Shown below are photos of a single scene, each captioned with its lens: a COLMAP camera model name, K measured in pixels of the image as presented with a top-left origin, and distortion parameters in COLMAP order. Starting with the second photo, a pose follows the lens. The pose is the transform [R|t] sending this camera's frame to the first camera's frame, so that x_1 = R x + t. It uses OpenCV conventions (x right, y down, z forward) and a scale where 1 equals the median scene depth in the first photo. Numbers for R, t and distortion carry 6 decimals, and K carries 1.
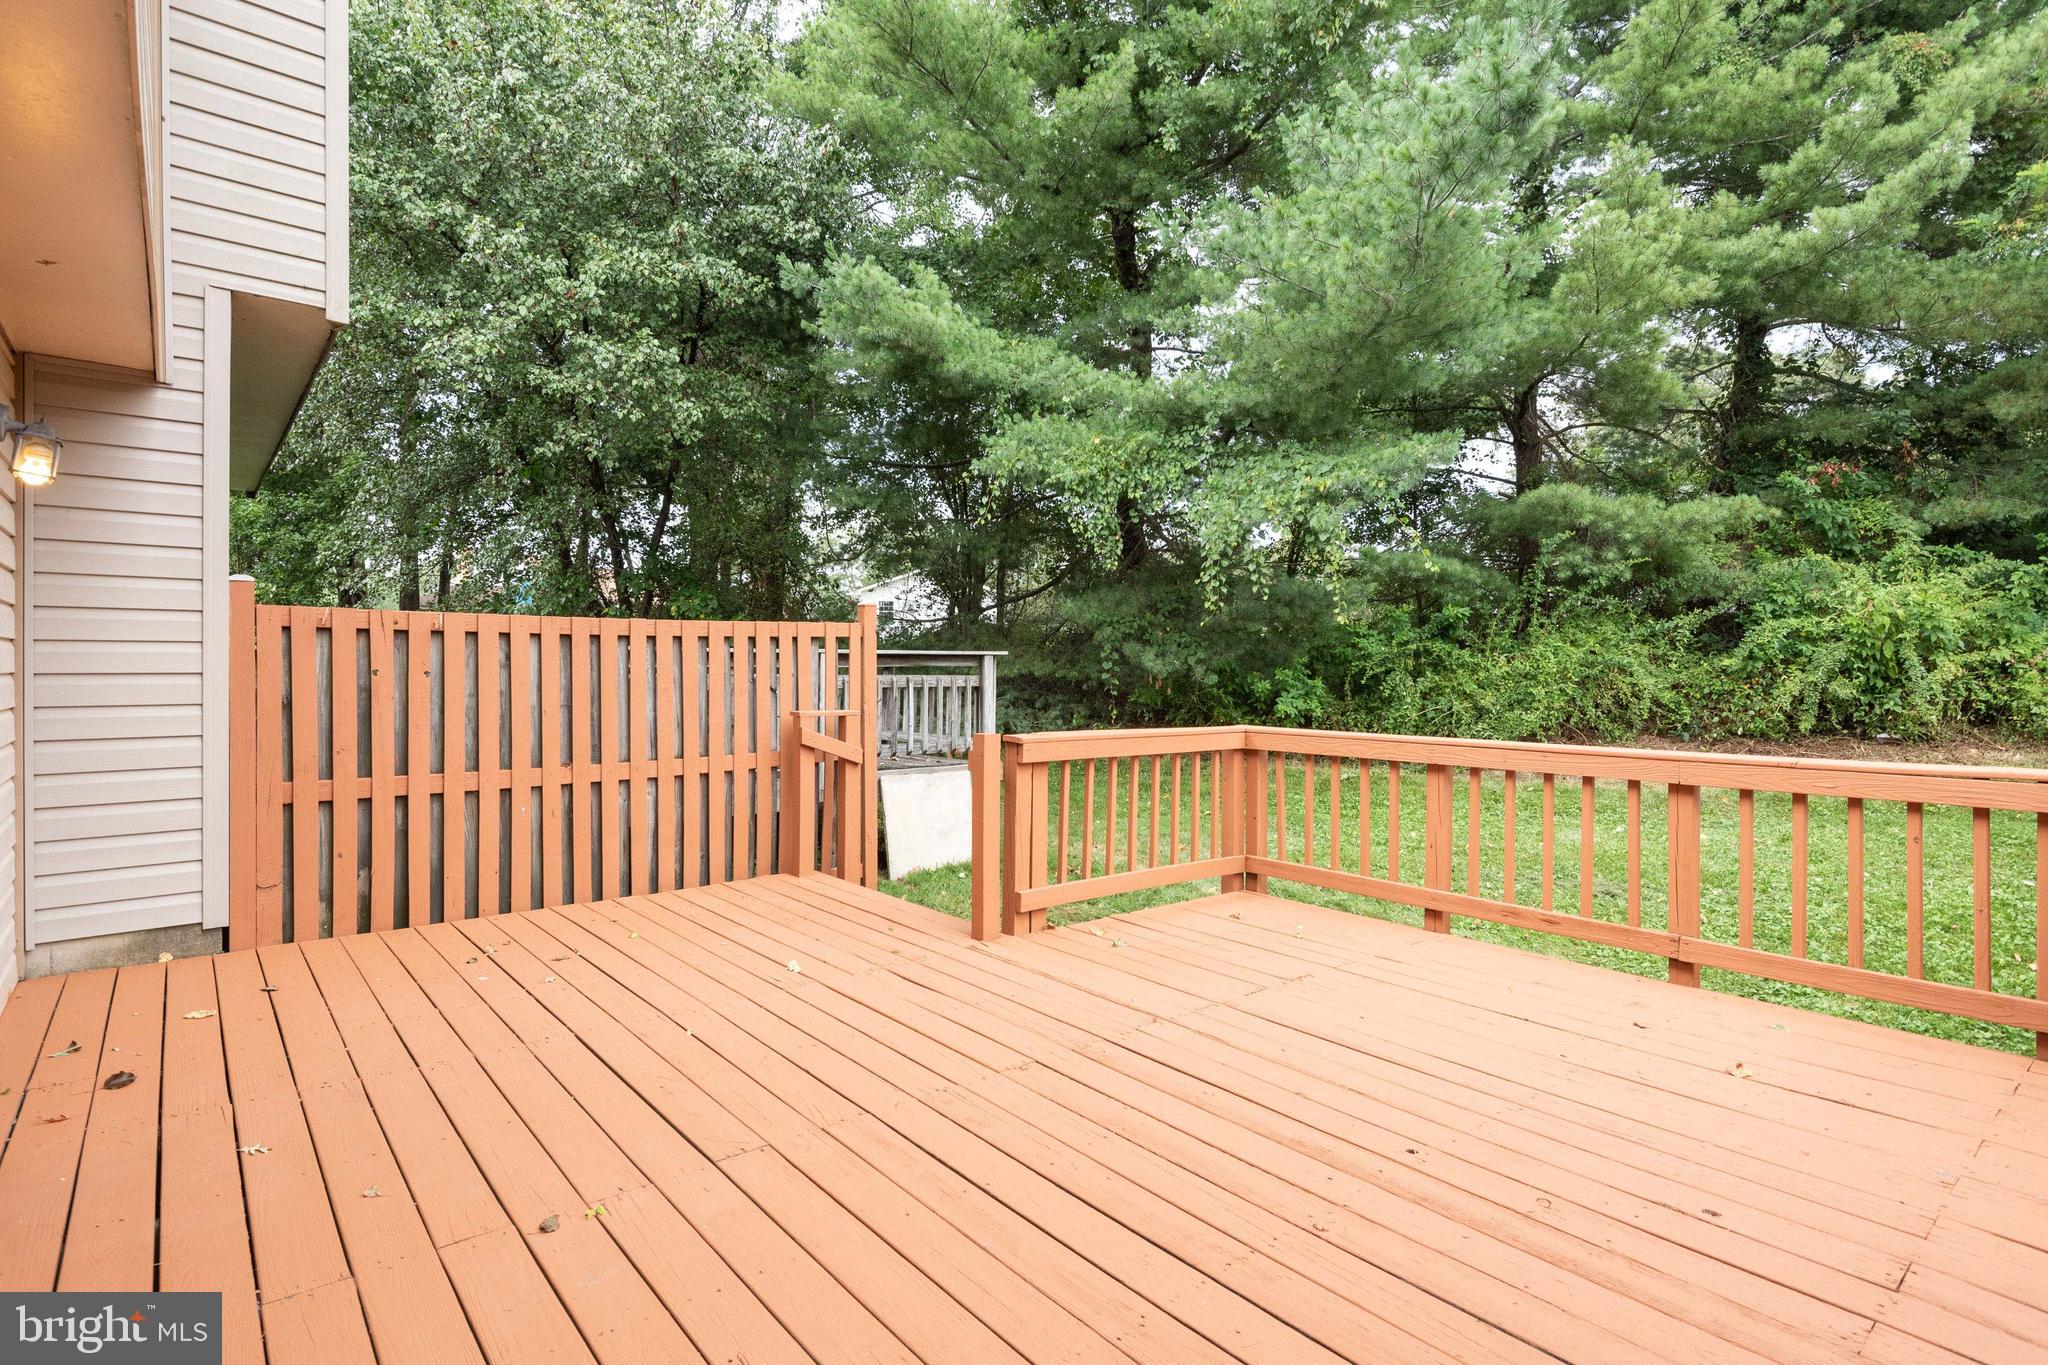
lens RADIAL K [[1009.7, 0, 1026.8], [0, 1009.7, 667.3], [0, 0, 1]] dist [0.000269, -0.000870]
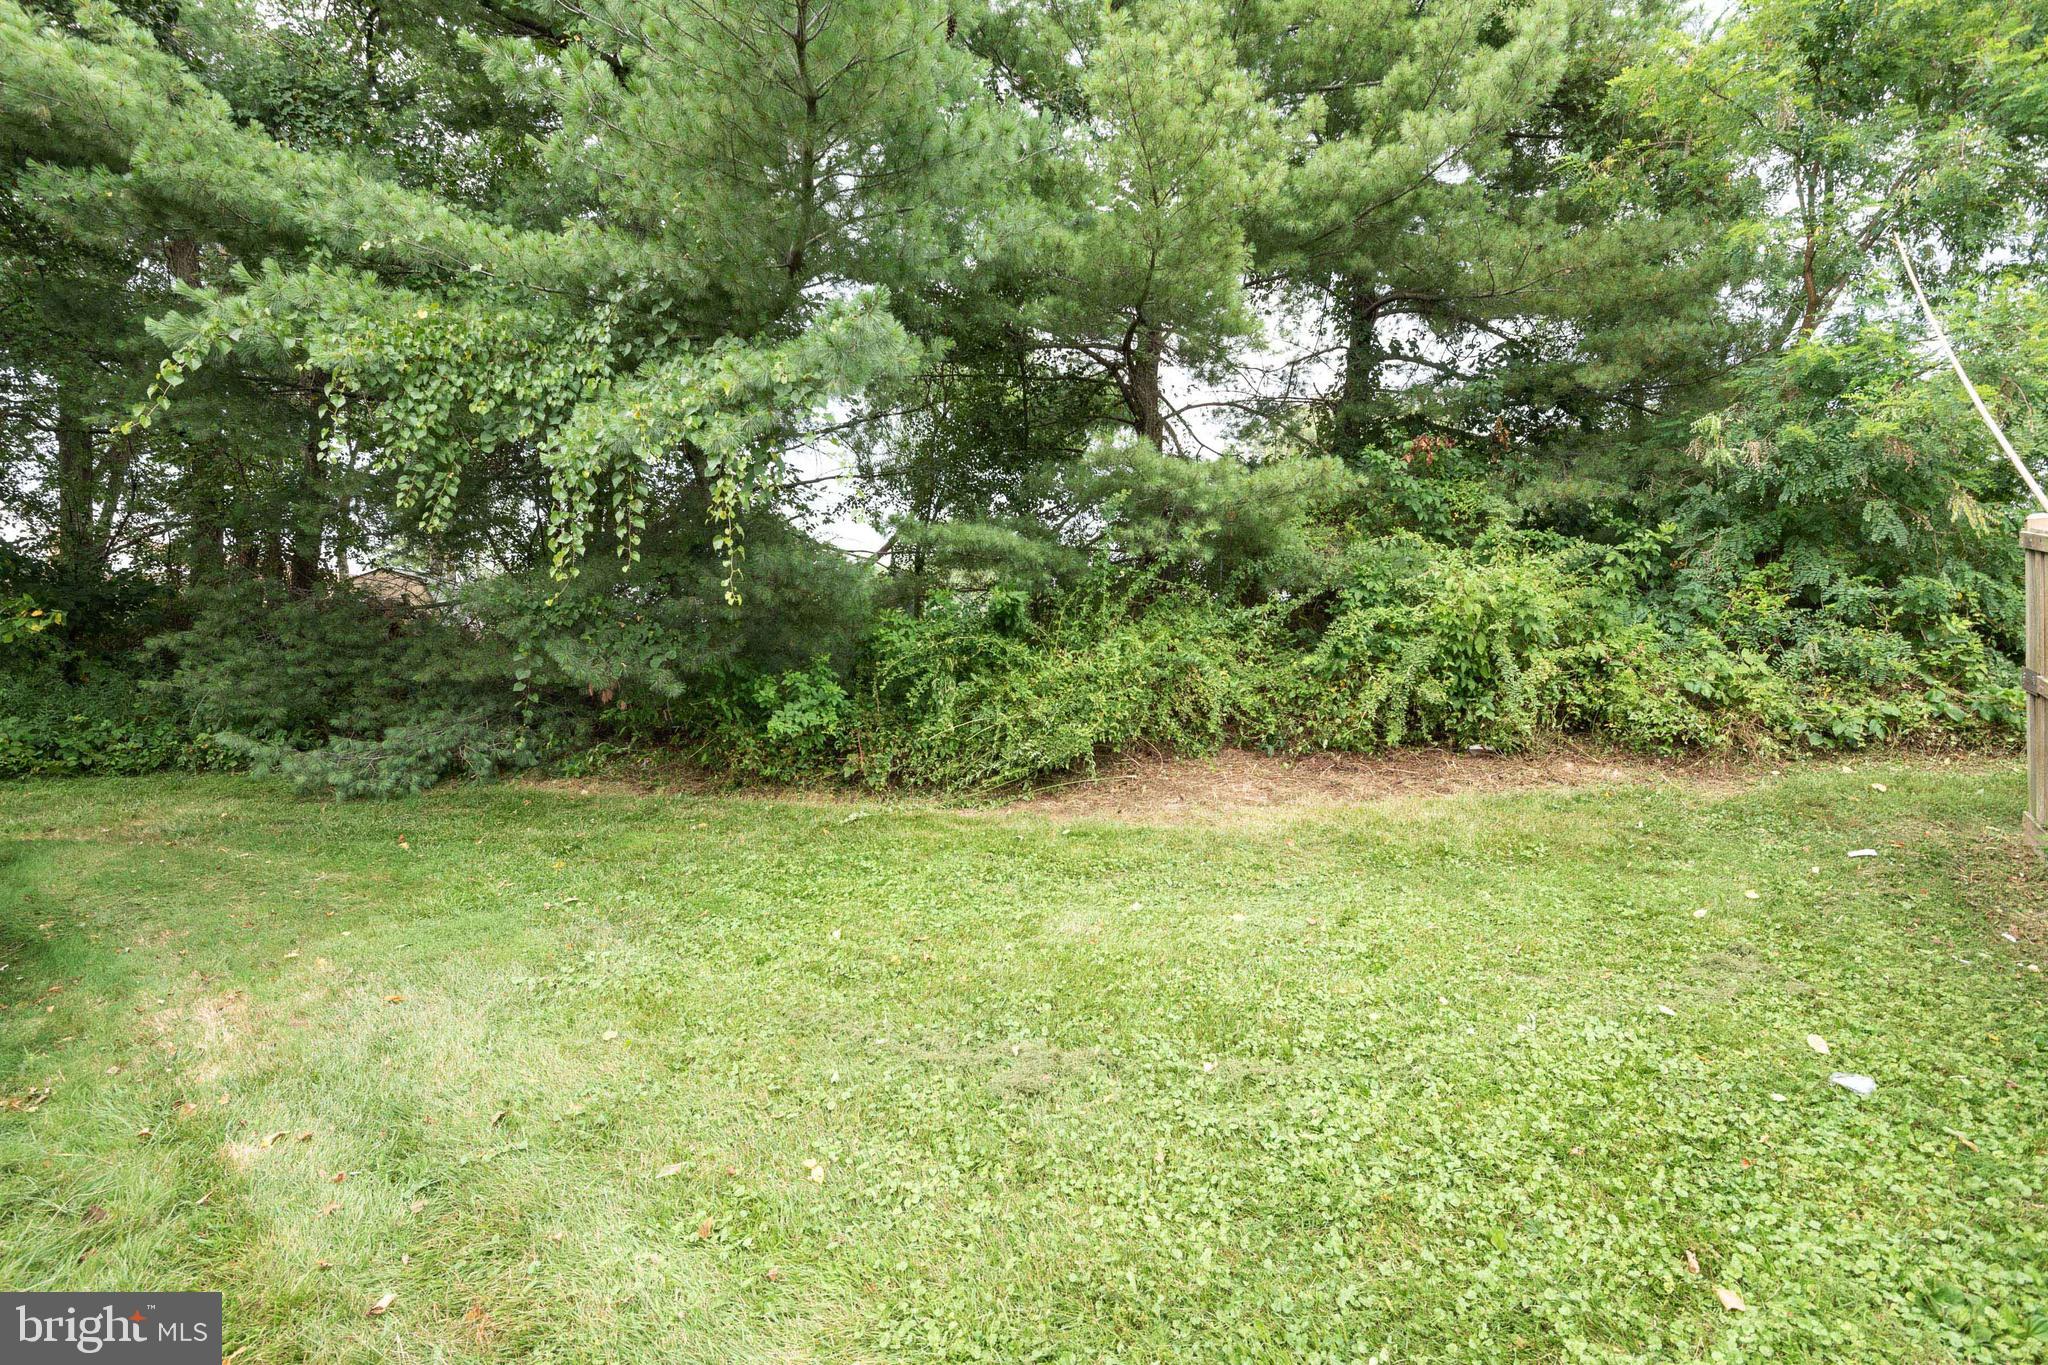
lens RADIAL K [[923.9, 0, 1011.5], [0, 923.9, 663.2], [0, 0, 1]] dist [0.032457, -0.017288]
pose [[0.973570, -0.003706, 0.228359, 0.285758], [0.004791, 0.999980, -0.004198, -0.000594], [-0.228338, 0.005182, 0.973568, 0.323076]]
